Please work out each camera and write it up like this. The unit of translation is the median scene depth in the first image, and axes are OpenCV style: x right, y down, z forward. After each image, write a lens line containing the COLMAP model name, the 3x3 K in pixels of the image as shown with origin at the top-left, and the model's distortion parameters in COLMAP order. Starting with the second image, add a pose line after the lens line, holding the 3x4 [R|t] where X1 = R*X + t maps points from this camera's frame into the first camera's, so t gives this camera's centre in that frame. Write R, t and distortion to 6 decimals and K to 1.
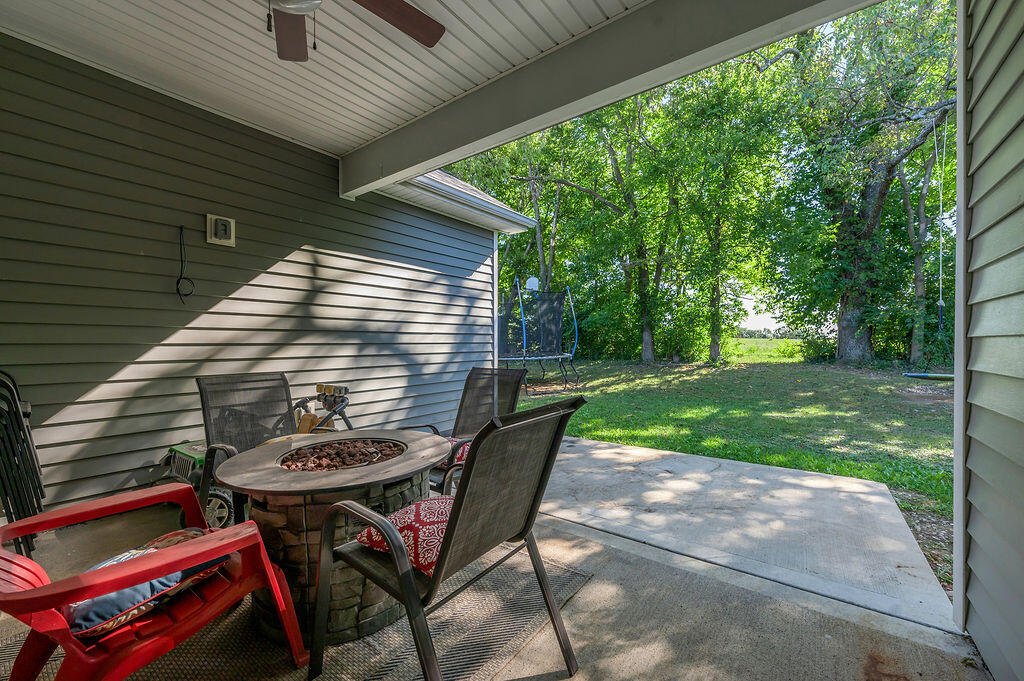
lens RADIAL K [[410.3, 0, 512.0], [0, 410.3, 340.5], [0, 0, 1]] dist [-0.010926, -0.000023]
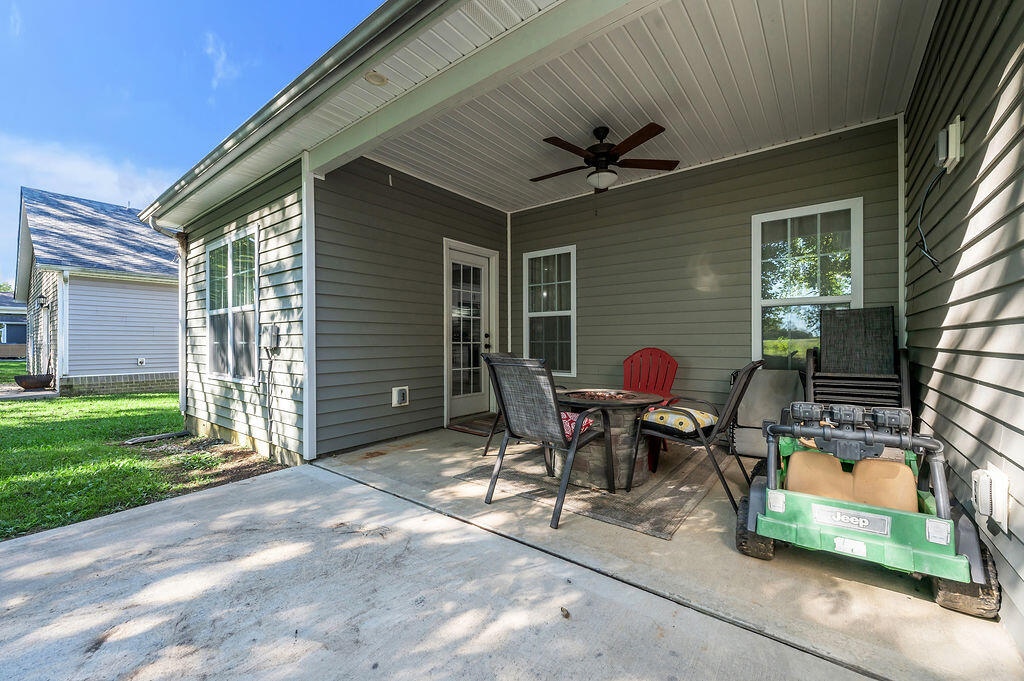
lens RADIAL K [[410.3, 0, 512.0], [0, 410.3, 340.5], [0, 0, 1]] dist [-0.010926, -0.000023]
pose [[-0.999792, 0.008059, 0.018749, -0.040554], [0.007870, 0.999918, -0.010129, 0.030762], [-0.018829, -0.009979, -0.999773, 1.543953]]
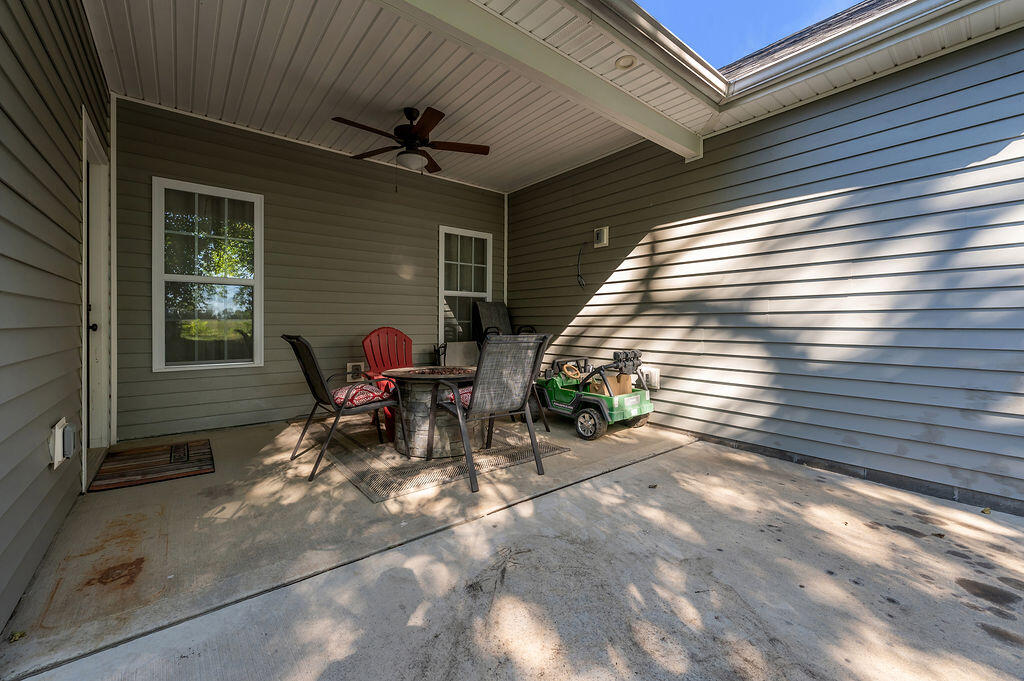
lens RADIAL K [[410.3, 0, 512.0], [0, 410.3, 340.5], [0, 0, 1]] dist [-0.010926, -0.000023]
pose [[-0.246055, 0.044077, -0.968253, 0.728208], [0.004720, 0.999008, 0.044277, 0.027810], [0.969244, 0.006324, -0.246019, 0.990948]]
